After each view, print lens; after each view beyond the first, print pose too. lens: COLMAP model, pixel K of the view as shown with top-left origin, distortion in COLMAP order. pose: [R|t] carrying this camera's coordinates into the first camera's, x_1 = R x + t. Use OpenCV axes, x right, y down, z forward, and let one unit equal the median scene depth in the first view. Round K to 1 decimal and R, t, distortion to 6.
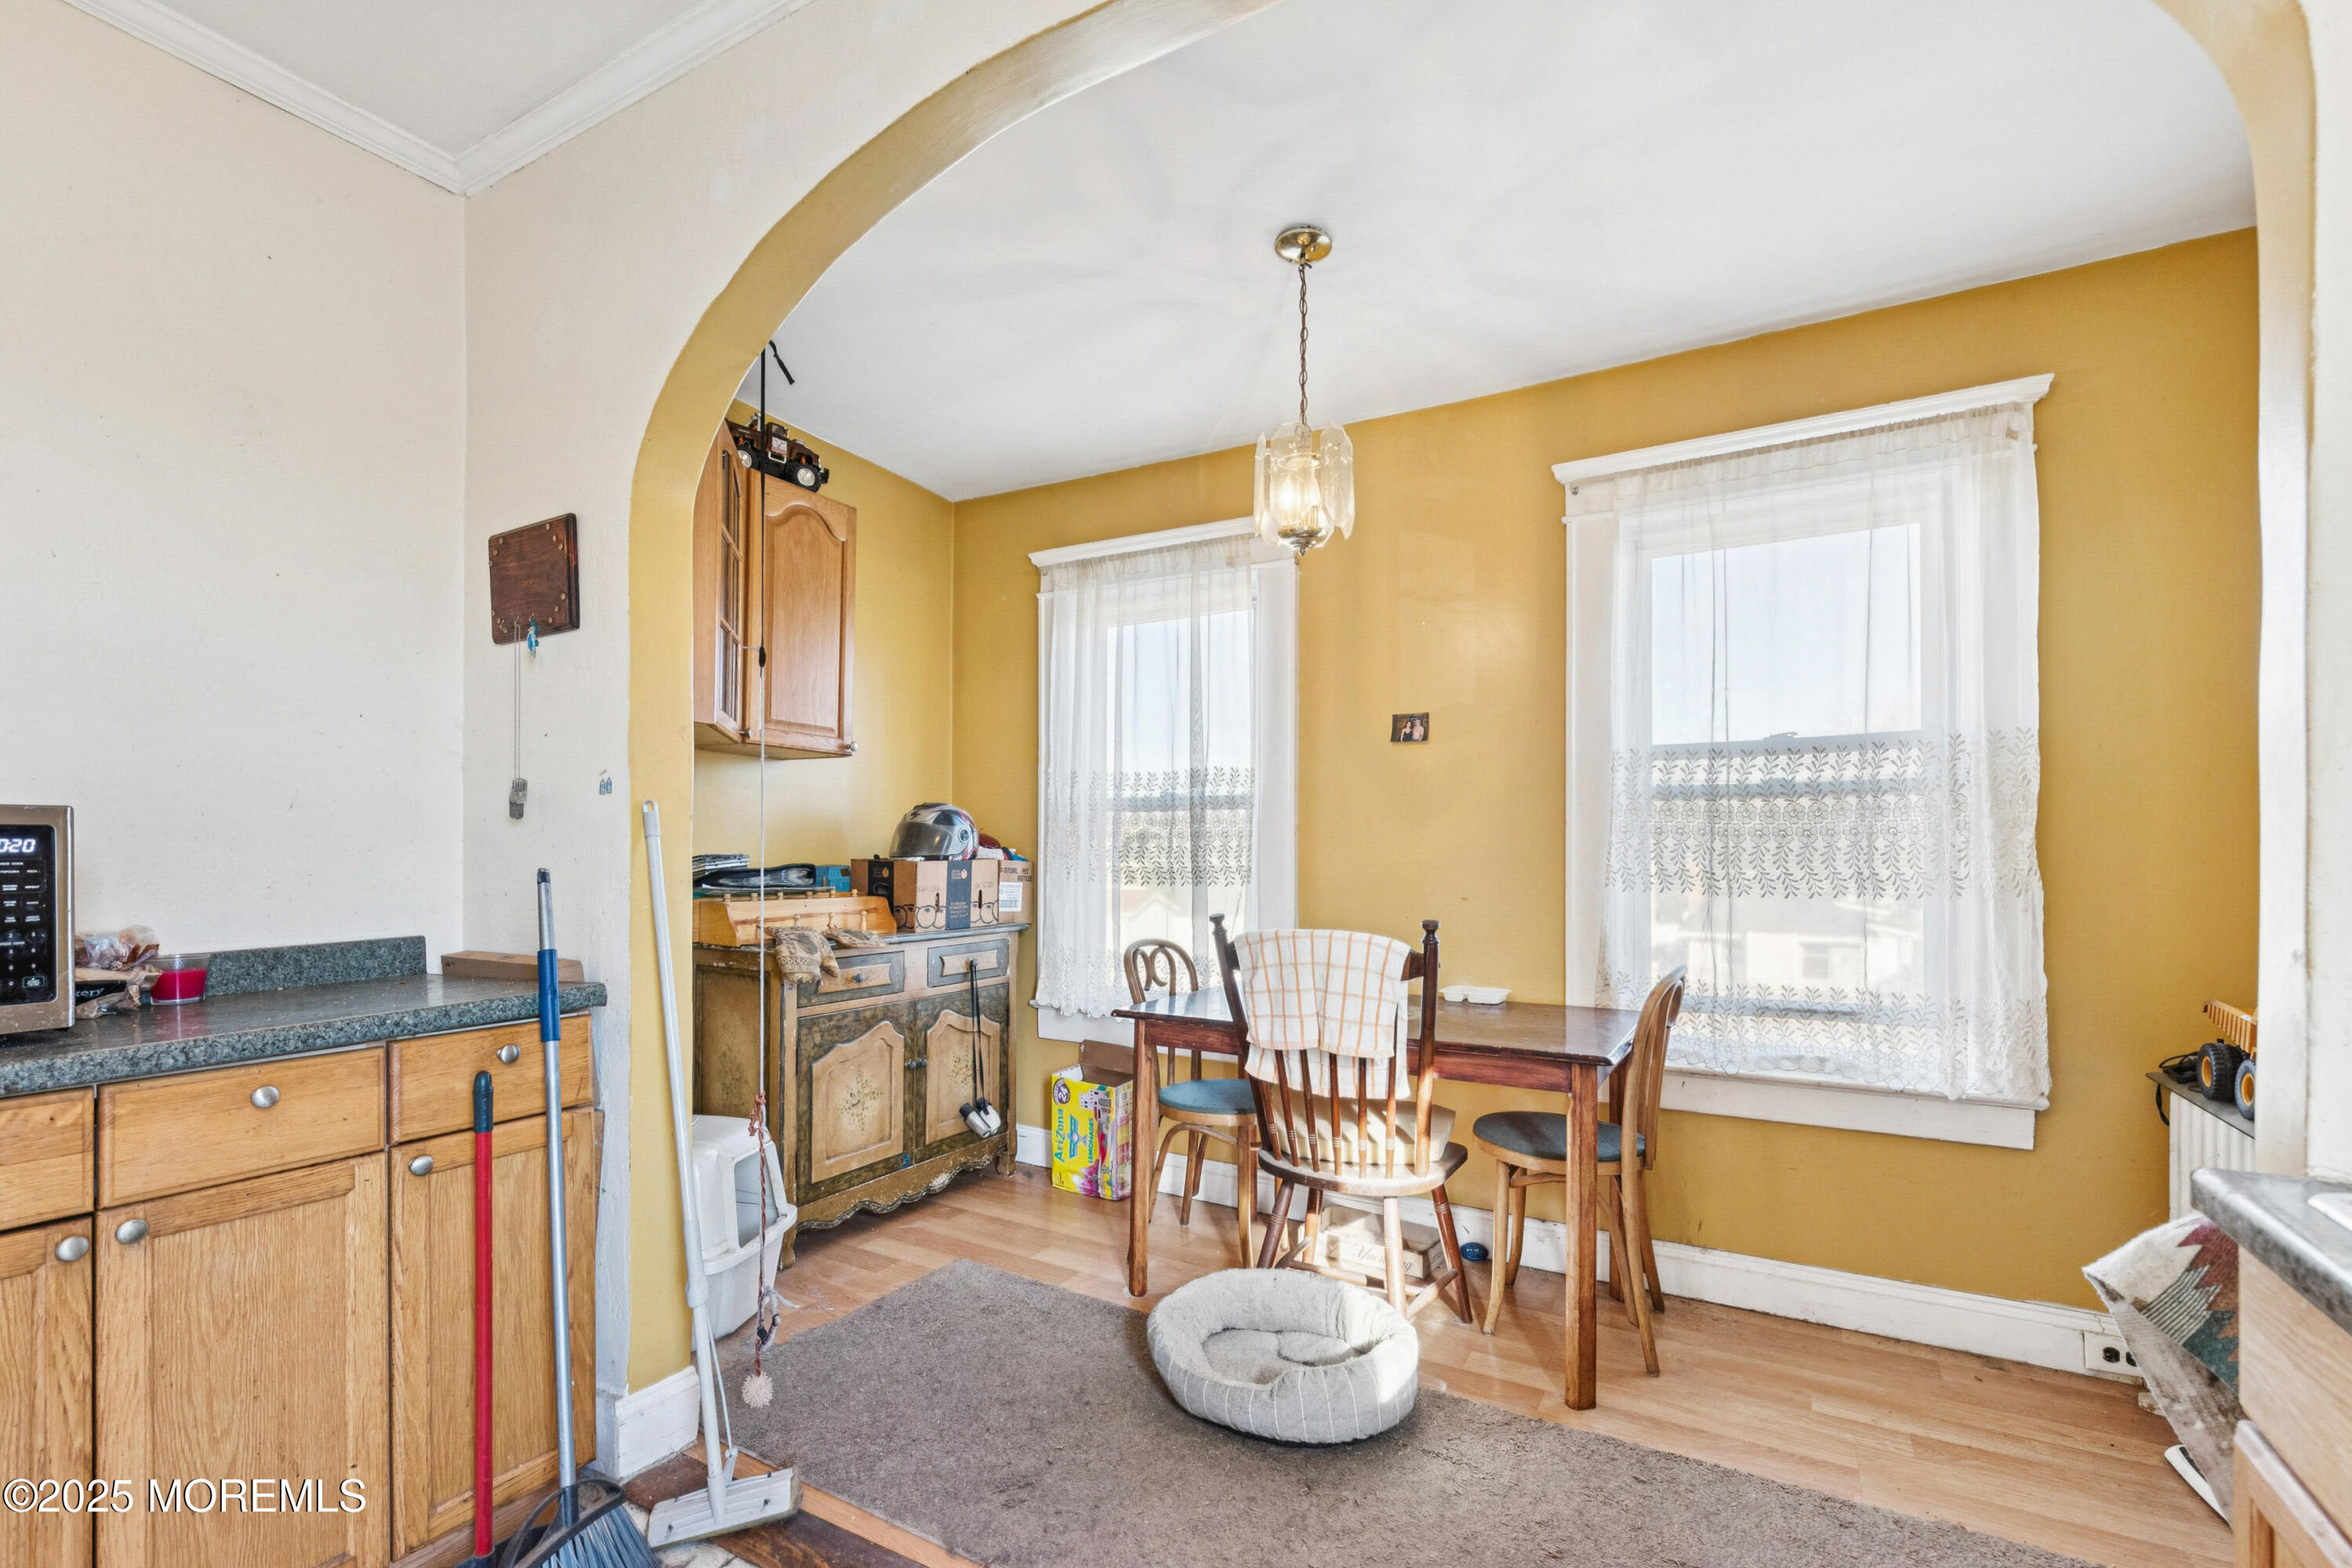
lens RADIAL K [[1035.9, 0, 1173.6], [0, 1035.9, 841.3], [0, 0, 1]] dist [-0.000432, -0.000017]
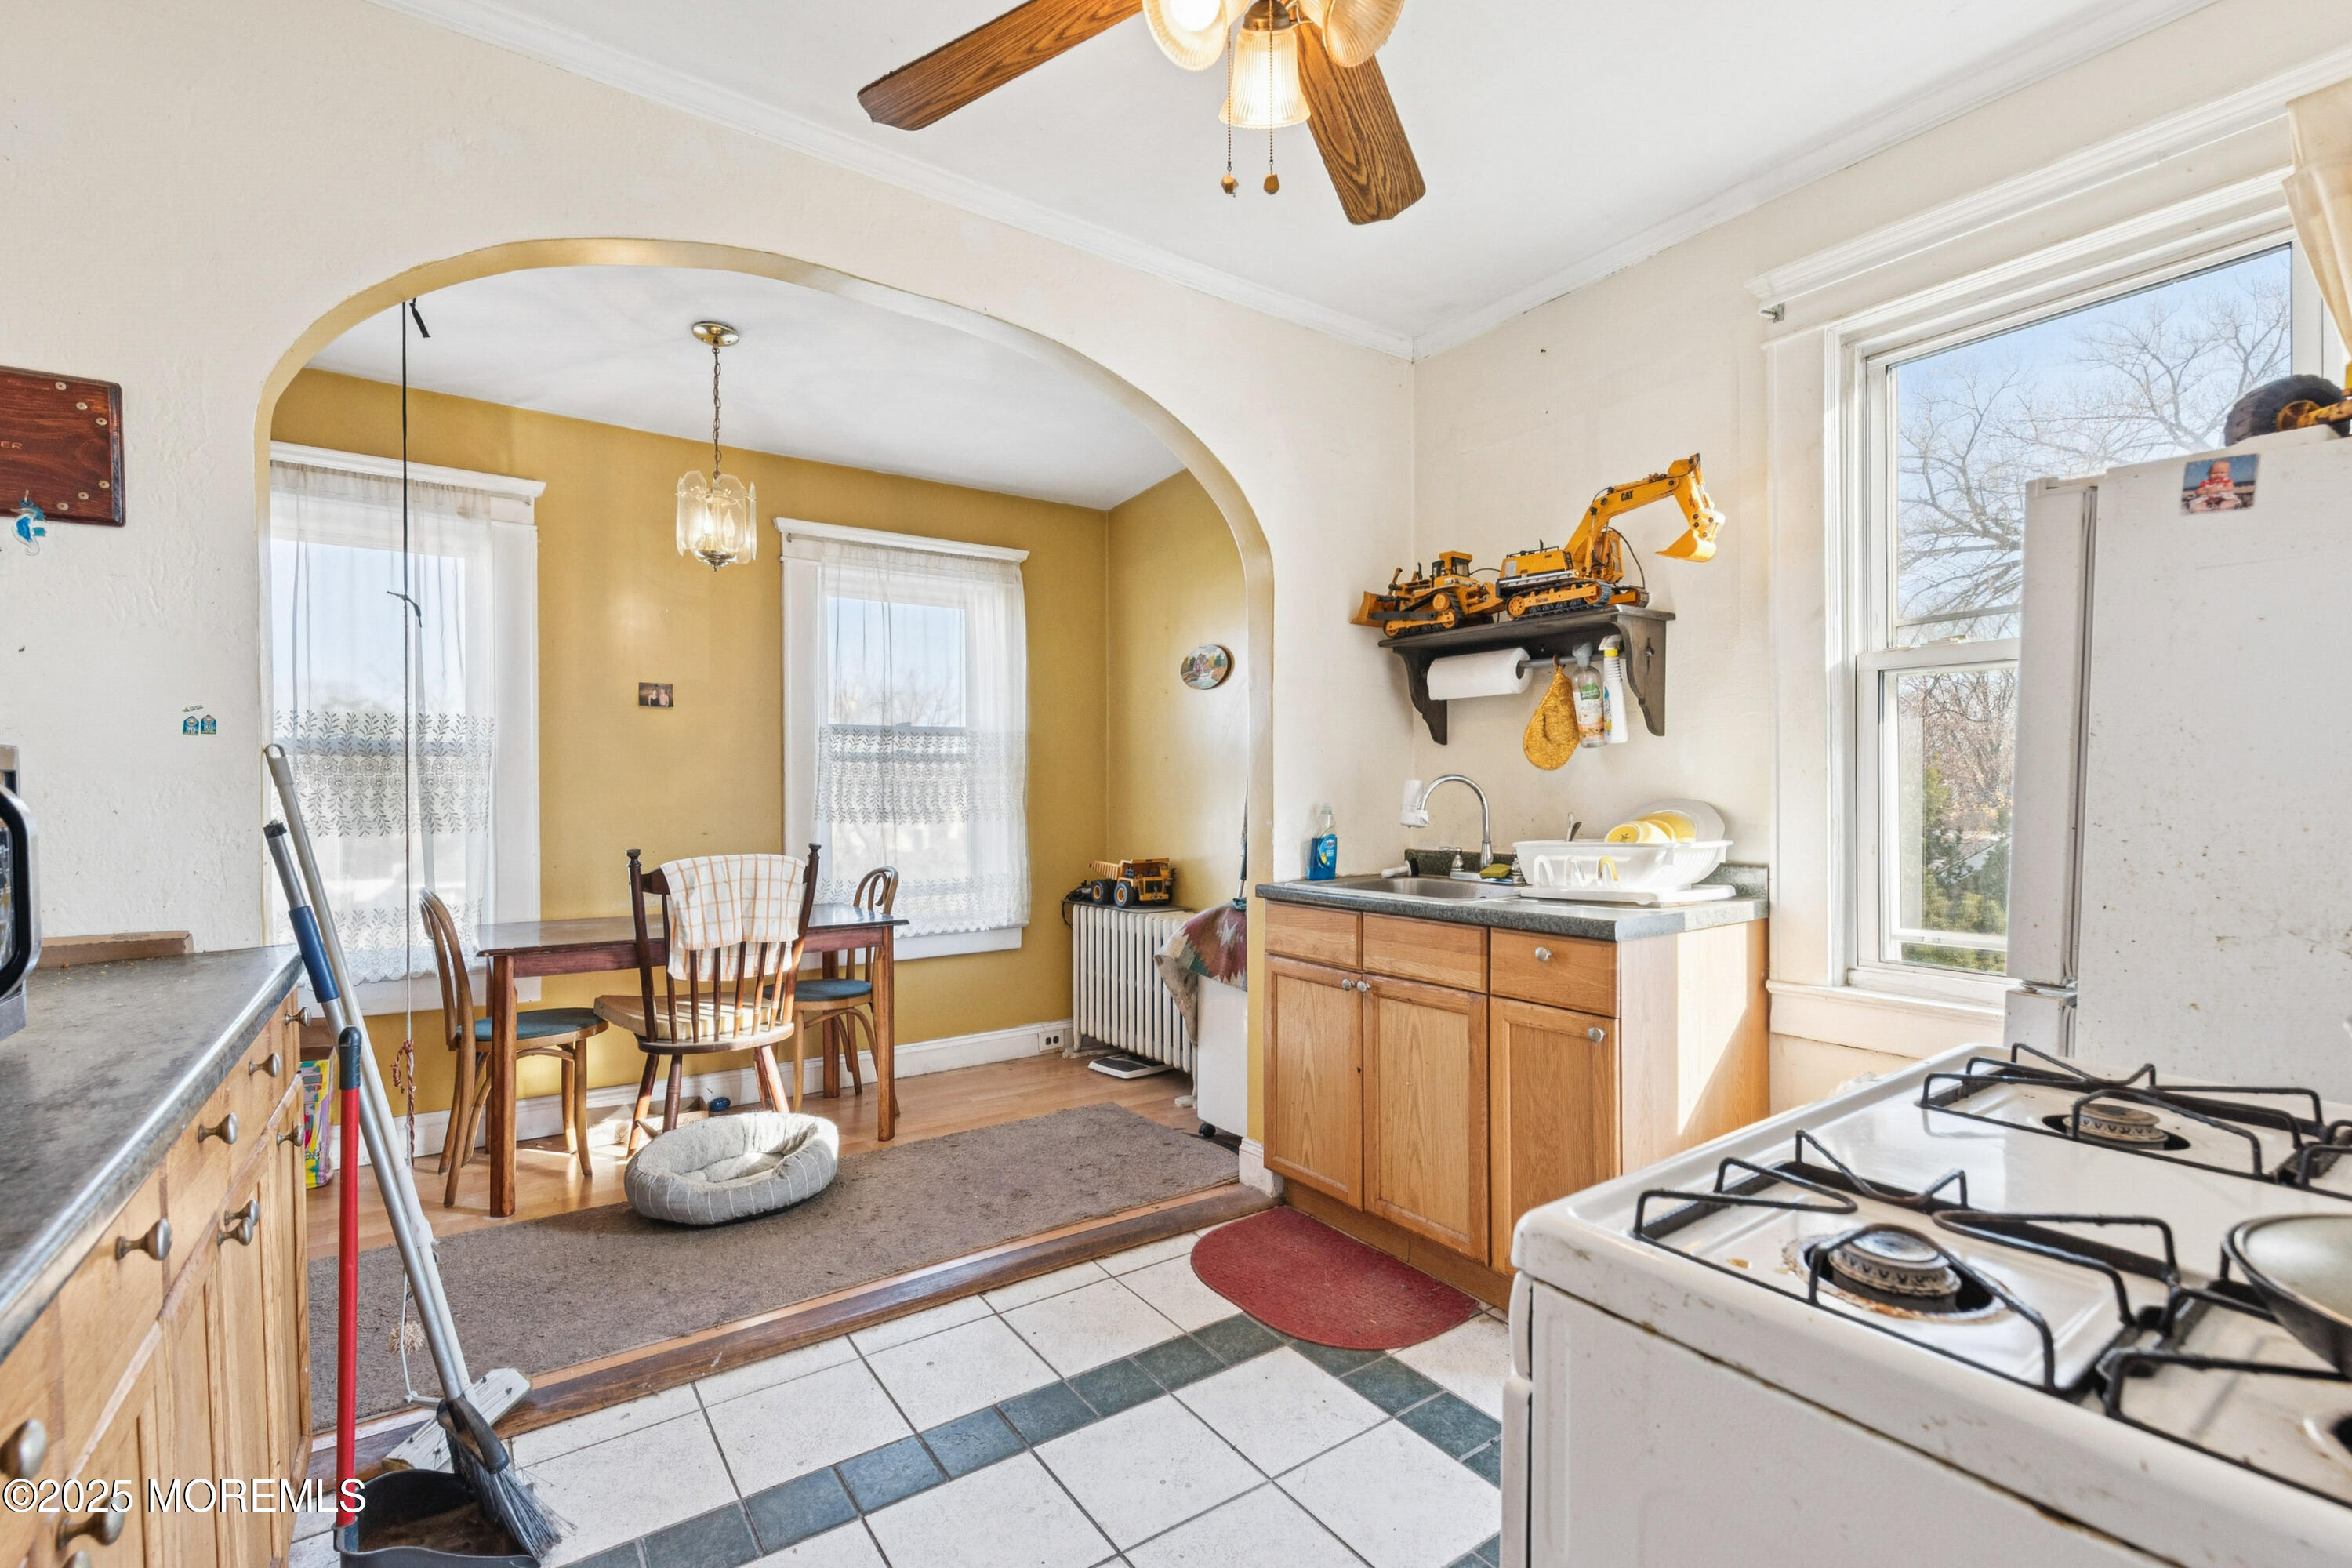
lens RADIAL K [[1025.9, 0, 1163.4], [0, 1025.9, 790.4], [0, 0, 1]] dist [-0.000602, 0.000090]
pose [[0.429006, -0.000644, 0.903302, -0.780905], [-0.002138, 0.999996, 0.001729, -0.001820], [-0.903299, -0.002673, 0.429003, -0.066571]]
